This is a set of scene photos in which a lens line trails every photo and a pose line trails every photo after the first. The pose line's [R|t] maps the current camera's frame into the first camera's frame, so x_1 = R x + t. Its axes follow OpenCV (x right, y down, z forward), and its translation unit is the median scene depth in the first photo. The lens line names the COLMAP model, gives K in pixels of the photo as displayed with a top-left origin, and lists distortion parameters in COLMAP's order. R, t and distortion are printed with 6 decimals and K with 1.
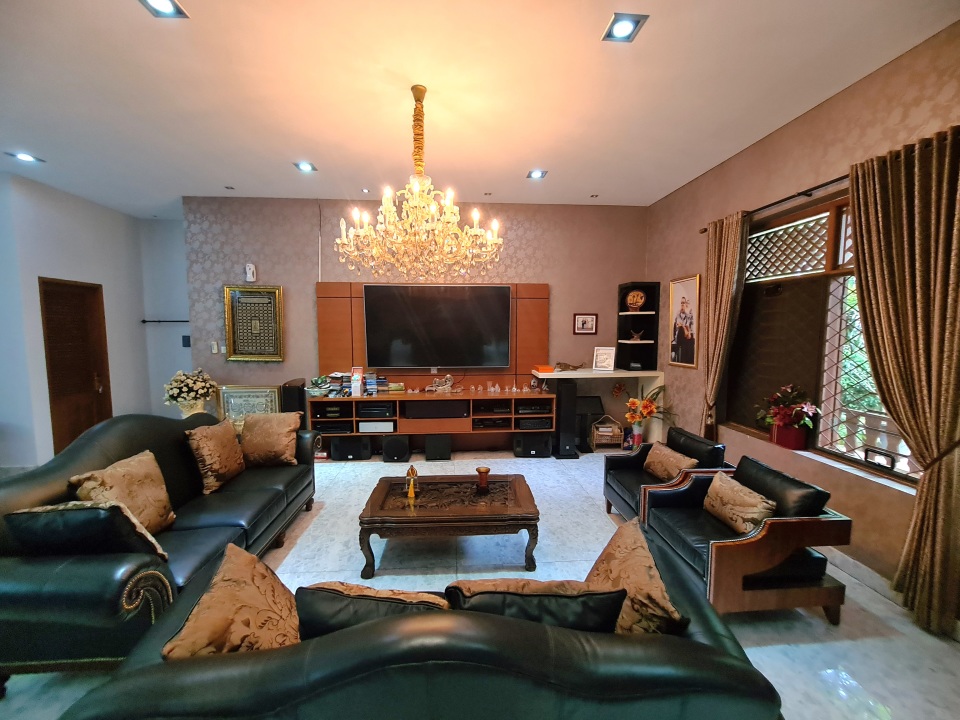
lens RADIAL K [[410.4, 0, 457.9], [0, 410.4, 363.2], [0, 0, 1]] dist [-0.003399, 0.001677]
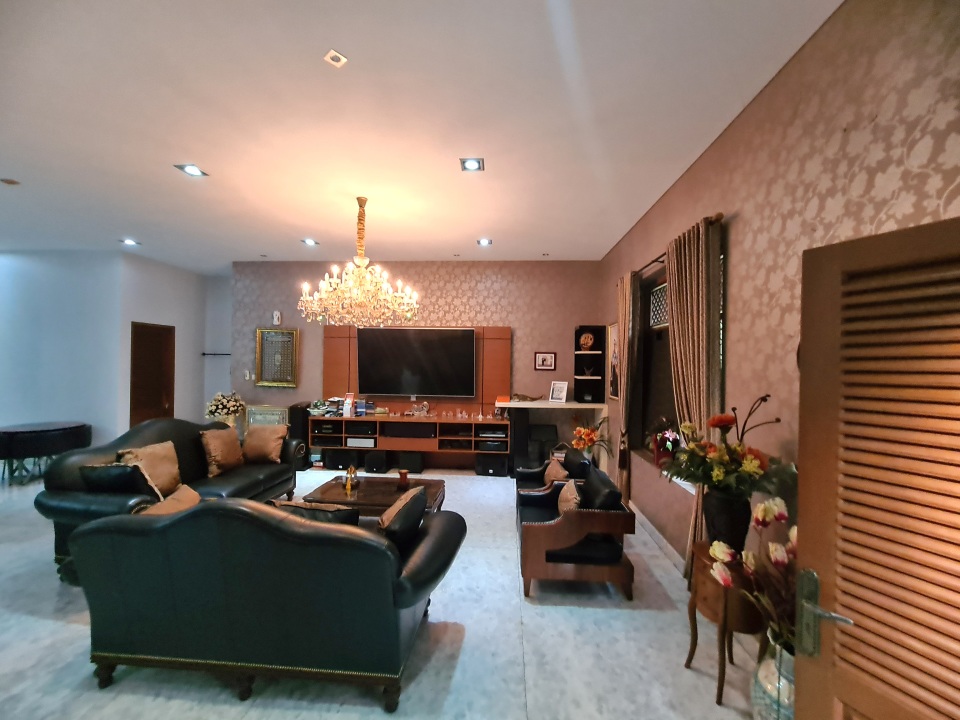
lens RADIAL K [[410.4, 0, 455.3], [0, 410.4, 358.6], [0, 0, 1]] dist [-0.003399, 0.001677]
pose [[0.988609, 0.013506, -0.149899, 0.255264], [-0.027482, 0.995420, -0.091565, 0.010037], [0.147976, 0.094641, 0.984452, -0.182750]]
